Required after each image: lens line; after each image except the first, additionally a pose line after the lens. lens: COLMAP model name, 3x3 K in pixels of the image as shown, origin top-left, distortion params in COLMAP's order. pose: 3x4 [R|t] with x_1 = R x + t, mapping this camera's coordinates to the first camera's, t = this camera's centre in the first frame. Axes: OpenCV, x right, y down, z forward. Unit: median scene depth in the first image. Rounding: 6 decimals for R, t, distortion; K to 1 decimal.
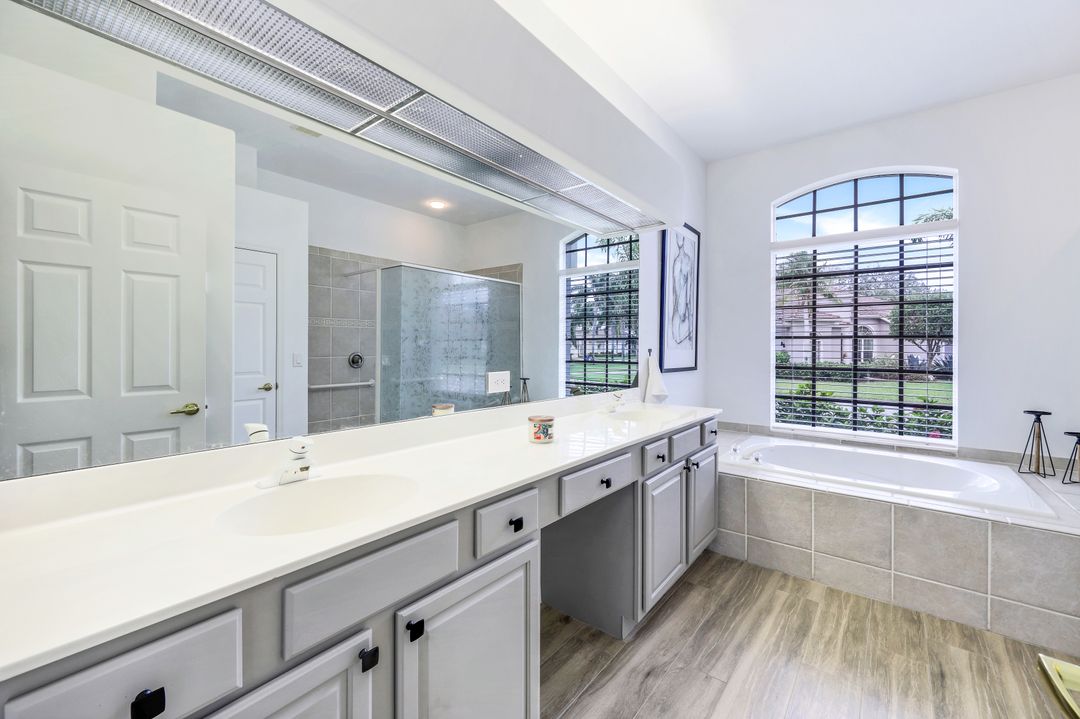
lens RADIAL K [[440.4, 0, 540.2], [0, 440.4, 353.2], [0, 0, 1]] dist [0.007914, -0.000050]
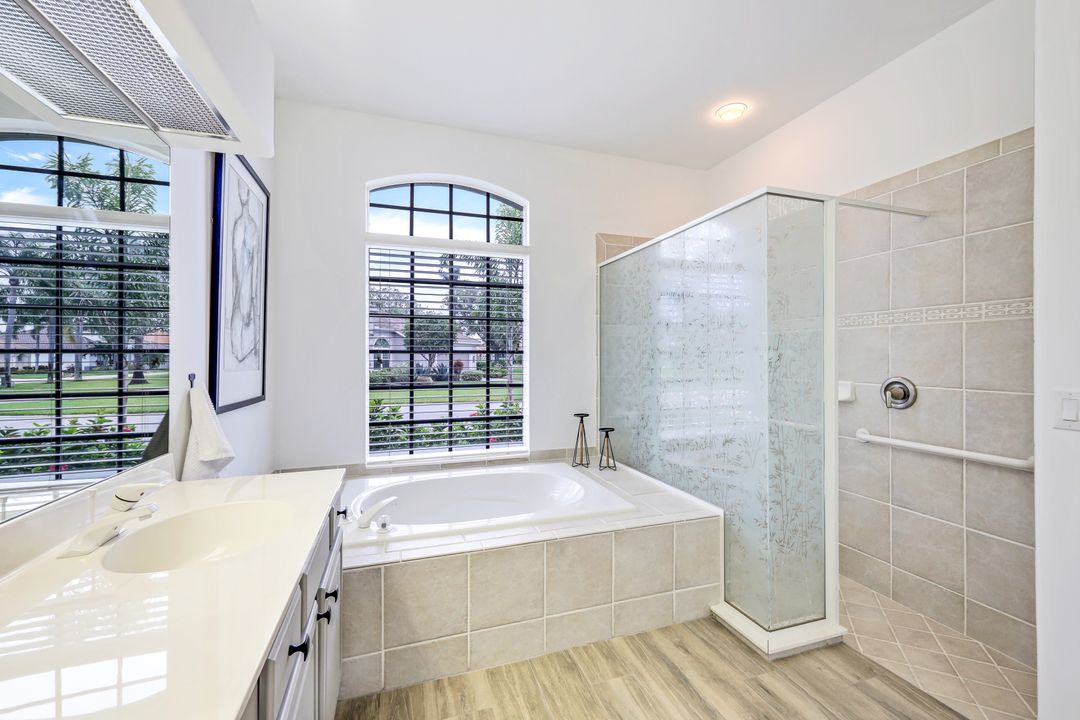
lens RADIAL K [[440.4, 0, 540.2], [0, 440.4, 353.7], [0, 0, 1]] dist [0.007914, -0.000050]
pose [[0.541933, -0.001700, 0.840420, 0.029836], [0.017885, 0.999795, -0.009510, -0.023059], [-0.840231, 0.020185, 0.541852, 0.375921]]
